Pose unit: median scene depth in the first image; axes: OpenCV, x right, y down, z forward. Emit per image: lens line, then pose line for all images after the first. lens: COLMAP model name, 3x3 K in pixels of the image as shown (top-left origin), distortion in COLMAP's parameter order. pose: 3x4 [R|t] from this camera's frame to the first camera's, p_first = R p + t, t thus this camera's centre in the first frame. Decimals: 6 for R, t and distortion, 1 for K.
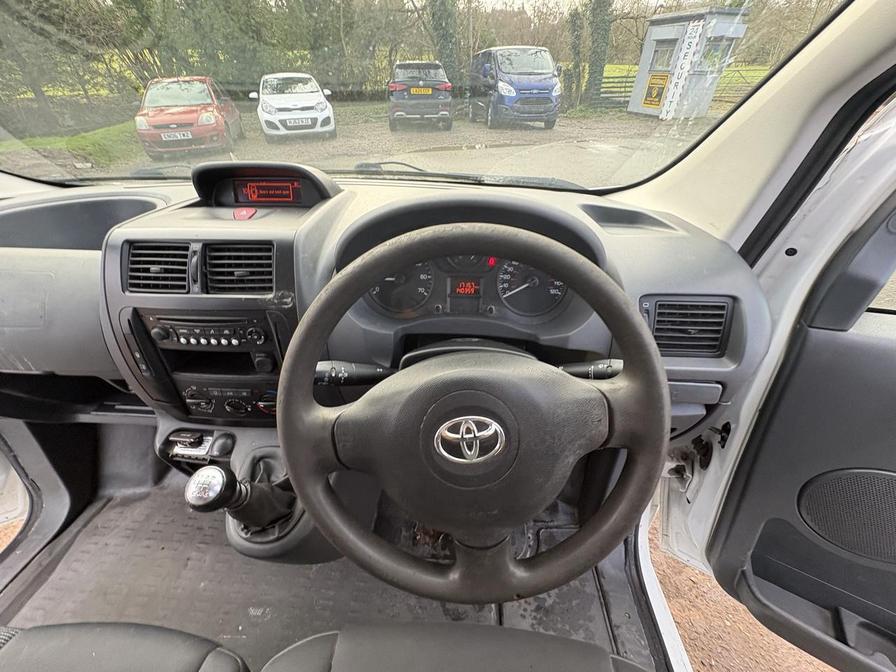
lens RADIAL K [[357.0, 0, 453.1], [0, 357.0, 341.7], [0, 0, 1]] dist [0.001907, -0.000262]
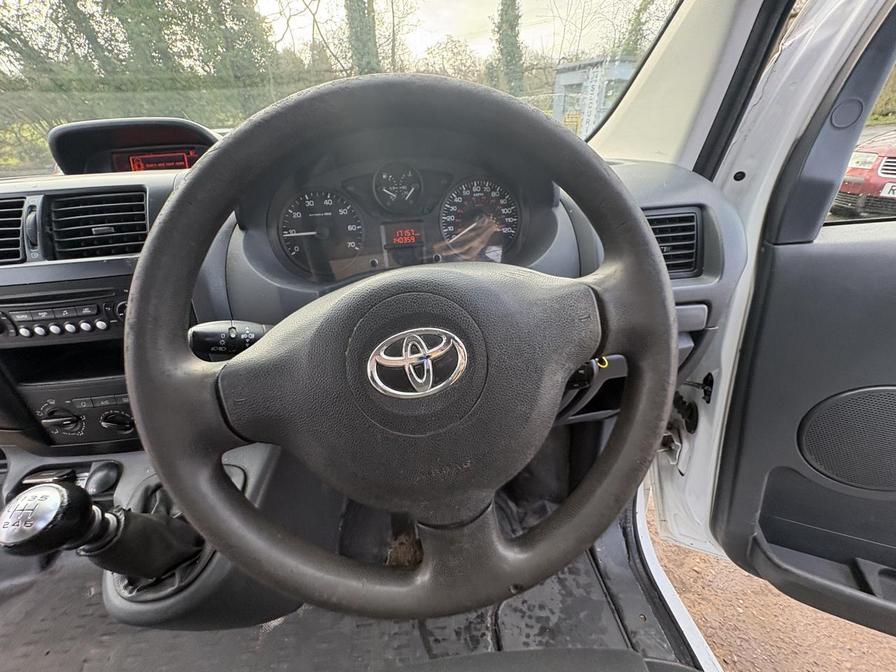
lens RADIAL K [[357.0, 0, 452.9], [0, 357.0, 342.2], [0, 0, 1]] dist [0.001907, -0.000262]
pose [[0.986566, -0.118497, 0.112452, 0.023712], [0.128973, 0.987468, -0.090957, 0.180623], [-0.100265, 0.104239, 0.989485, 0.172767]]
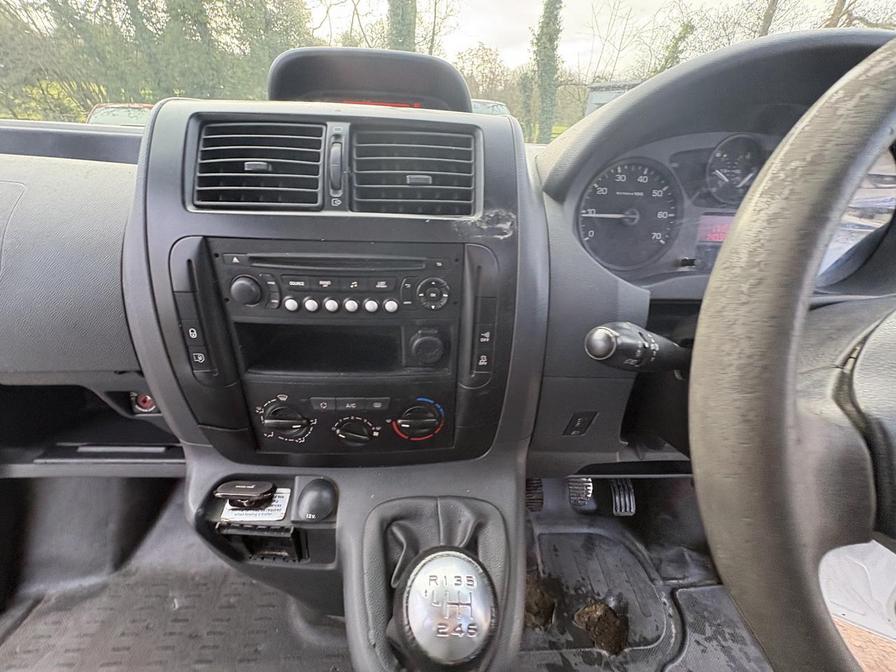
lens RADIAL K [[357.0, 0, 453.1], [0, 357.0, 340.0], [0, 0, 1]] dist [0.001907, -0.000262]
pose [[0.992745, -0.009371, 0.119871, -0.525728], [0.022020, 0.994266, -0.104639, 0.103176], [-0.118203, 0.106520, 0.987260, 0.404774]]
